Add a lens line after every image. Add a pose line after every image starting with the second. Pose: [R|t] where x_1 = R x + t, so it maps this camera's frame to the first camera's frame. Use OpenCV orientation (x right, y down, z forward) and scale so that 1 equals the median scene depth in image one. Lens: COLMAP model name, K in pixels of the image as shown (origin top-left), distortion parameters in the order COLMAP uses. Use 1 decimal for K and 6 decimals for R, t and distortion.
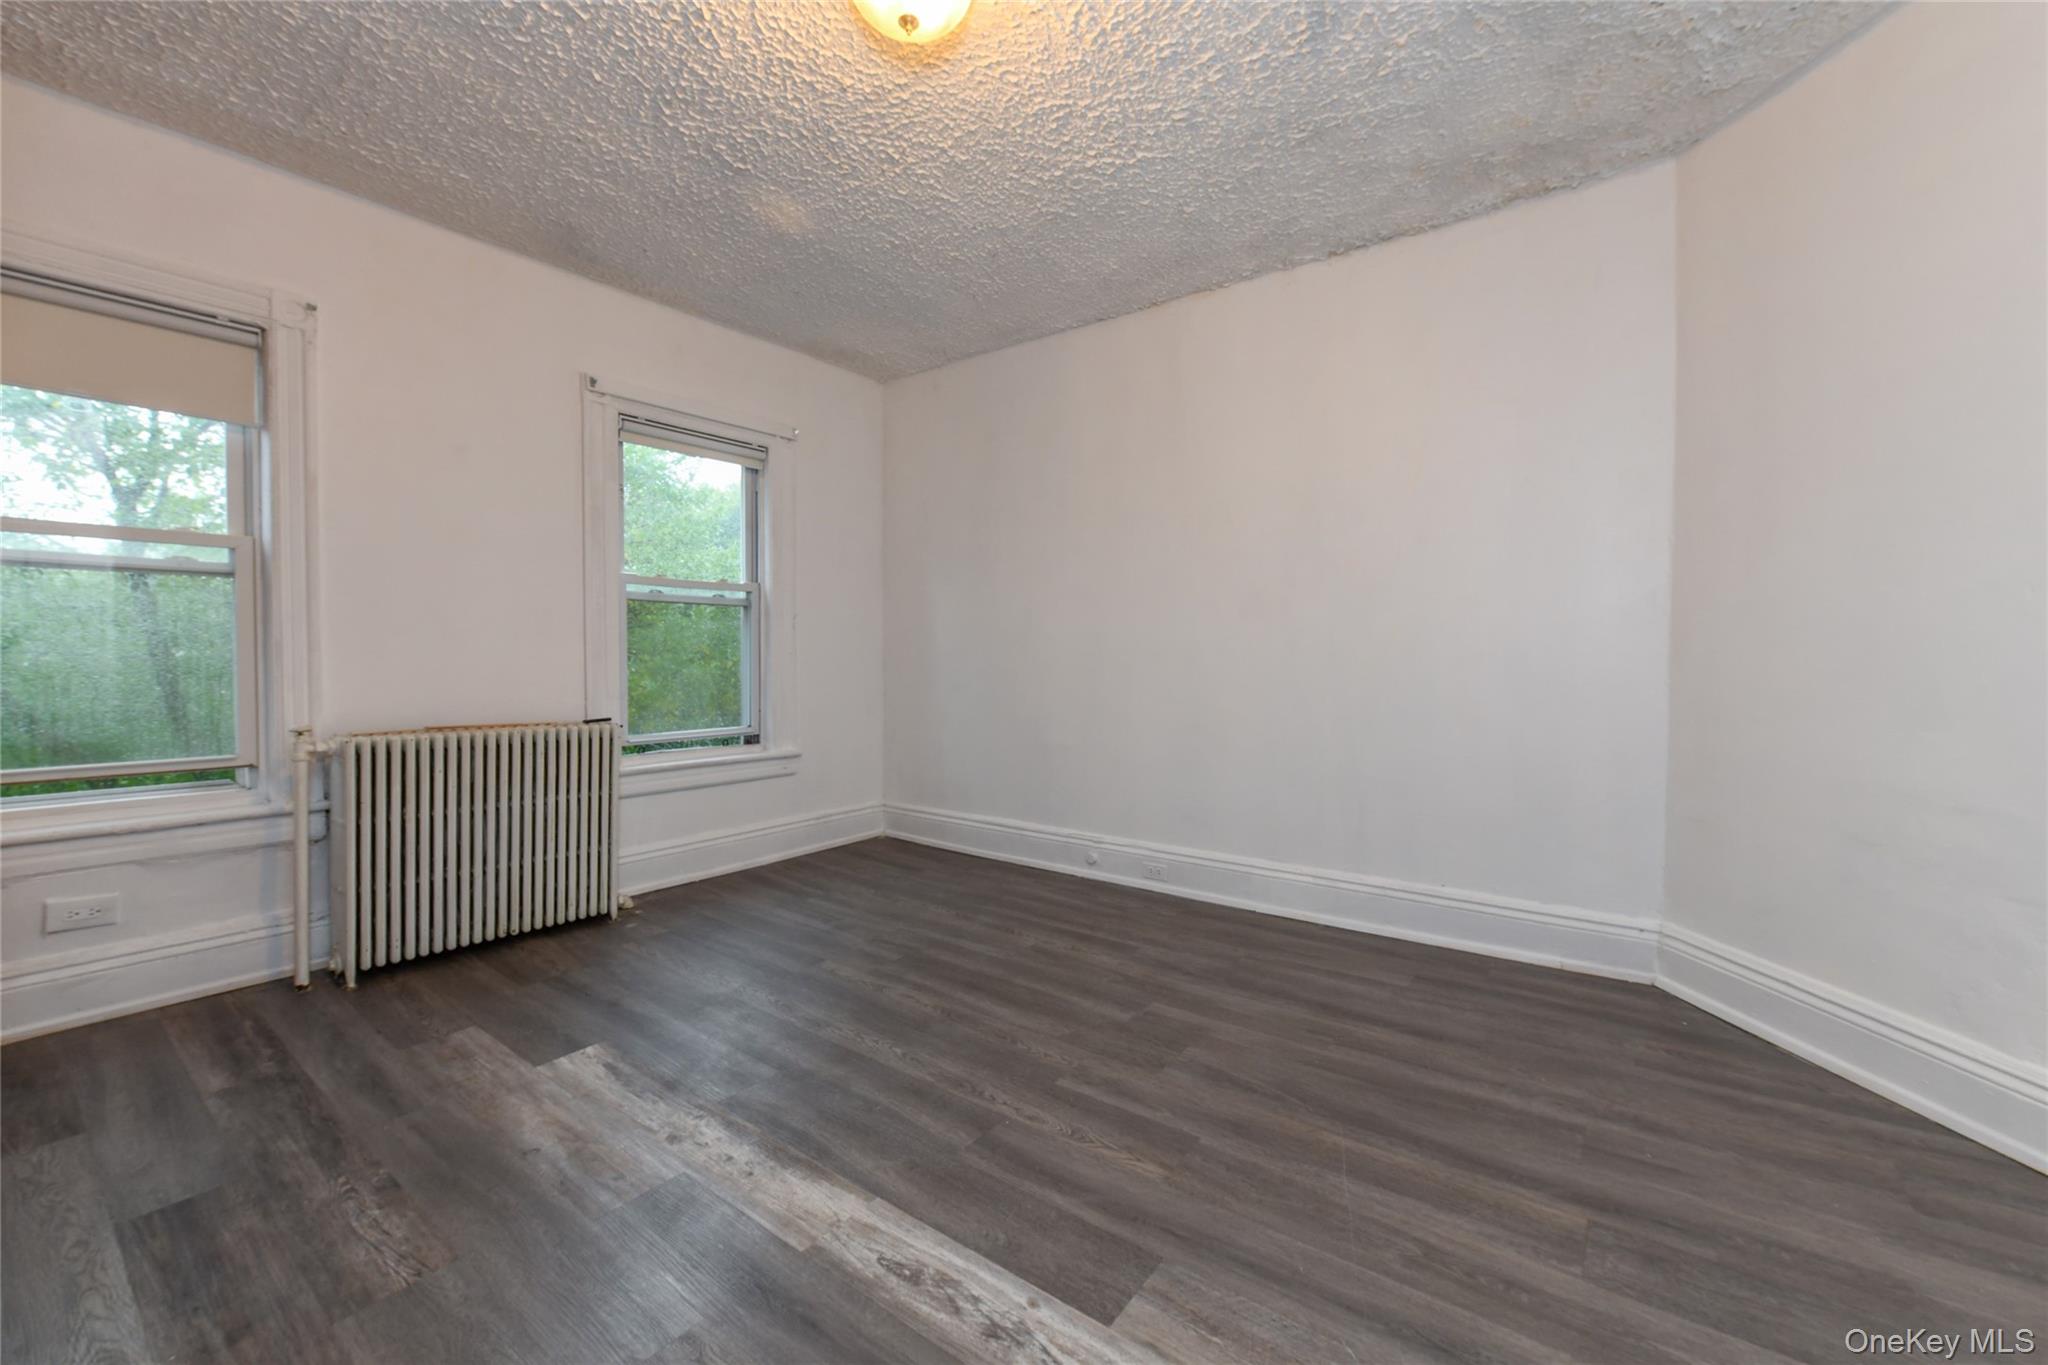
lens RADIAL K [[829.4, 0, 1030.4], [0, 829.4, 696.9], [0, 0, 1]] dist [0.001869, -0.000235]
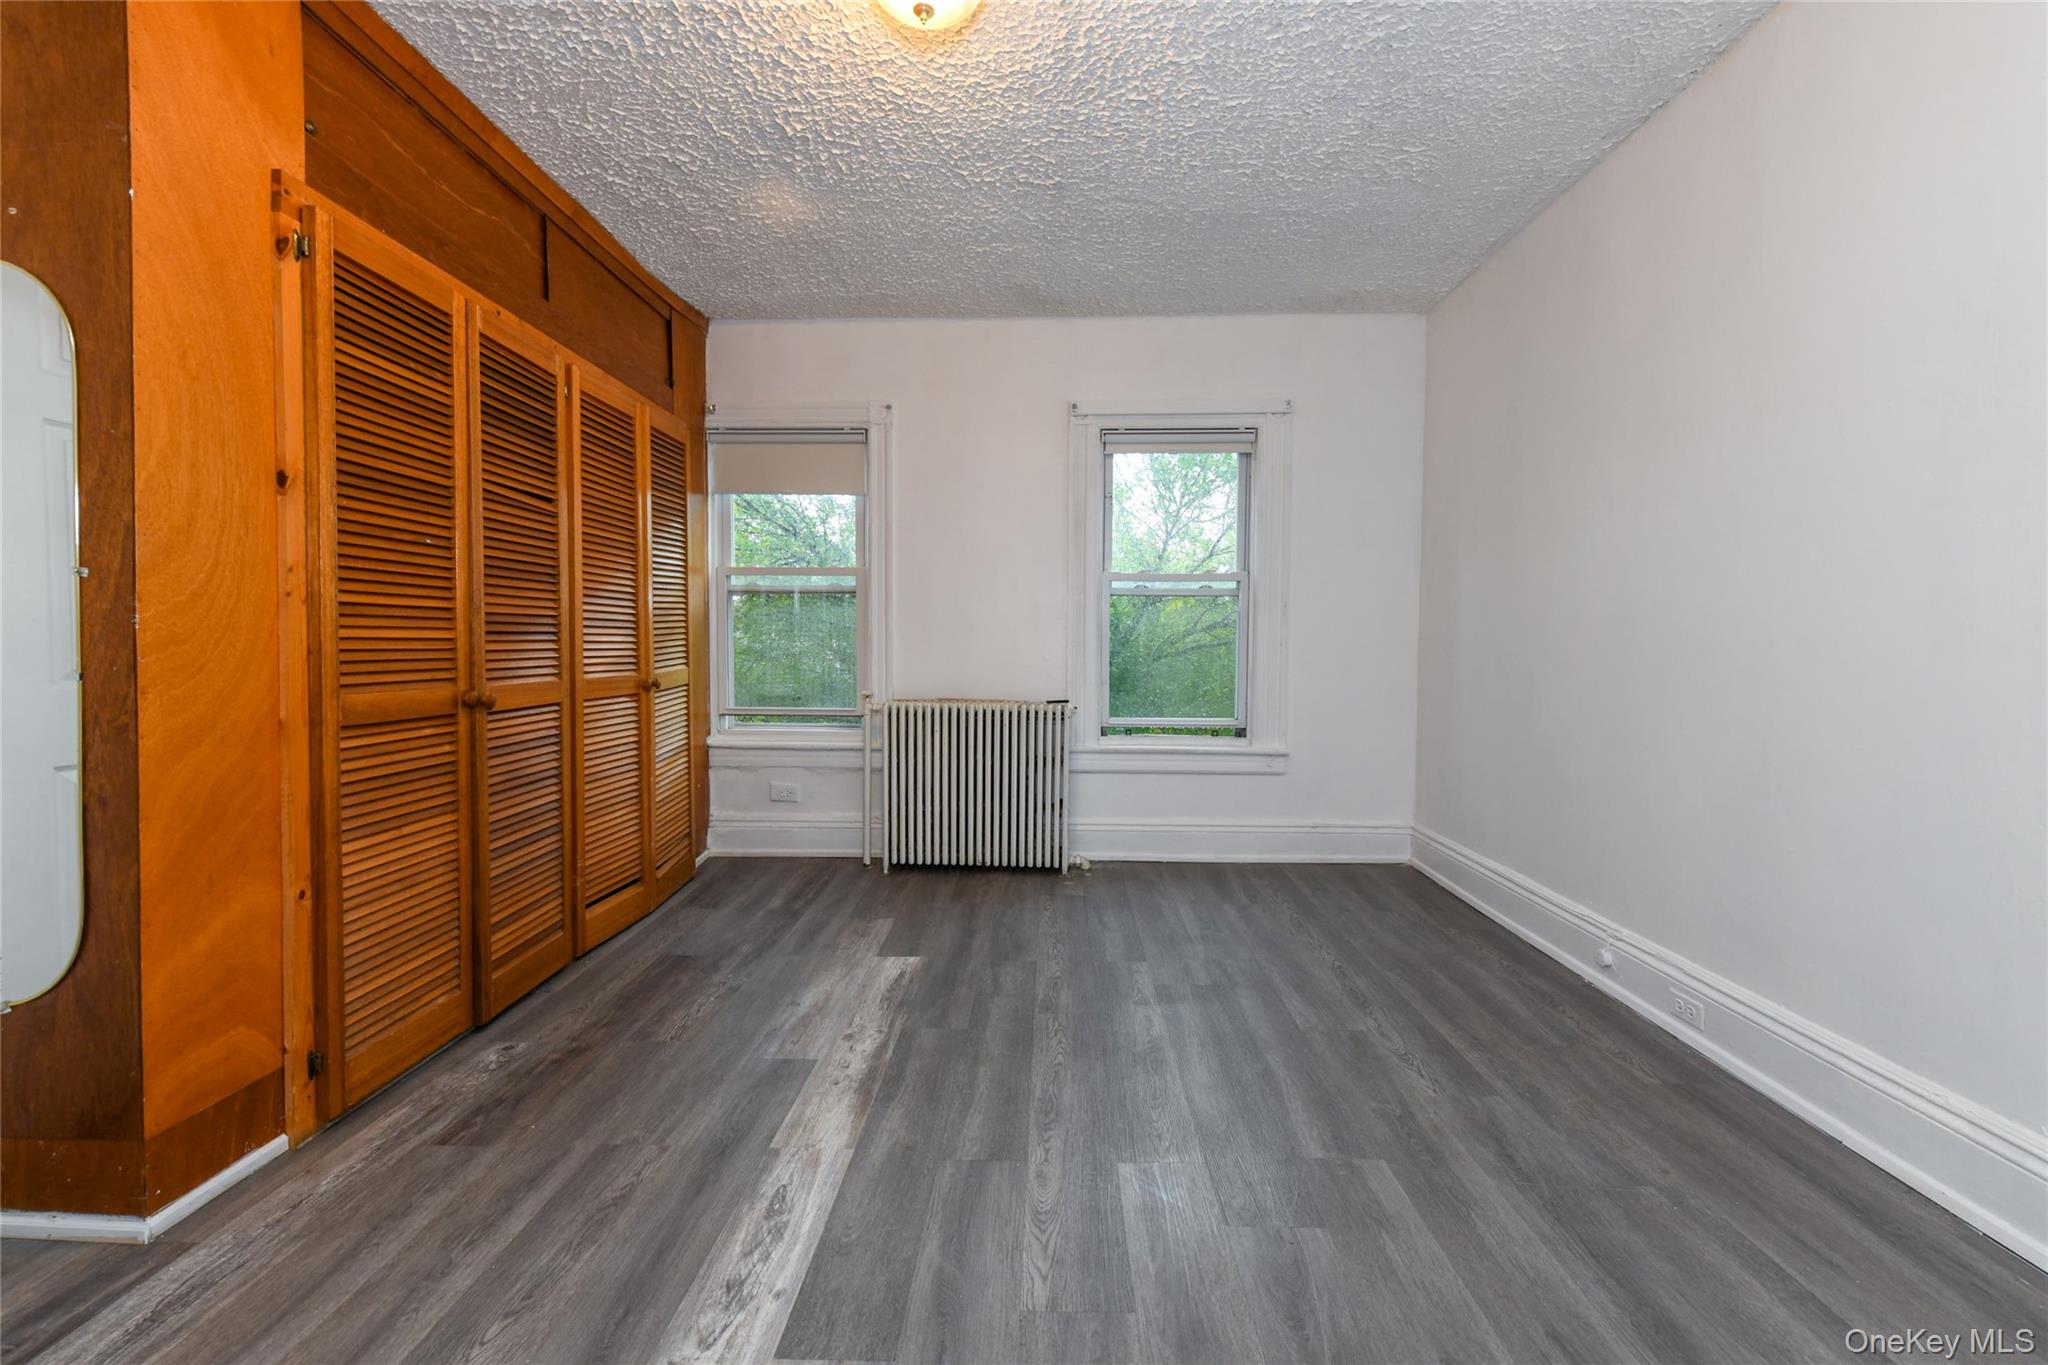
lens RADIAL K [[849.5, 0, 1020.4], [0, 849.5, 698.3], [0, 0, 1]] dist [0.010499, -0.003308]
pose [[0.569292, 0.057293, -0.820137, 0.515532], [-0.046562, 0.998215, 0.037412, -0.022321], [0.820816, 0.016889, 0.570943, 0.336598]]
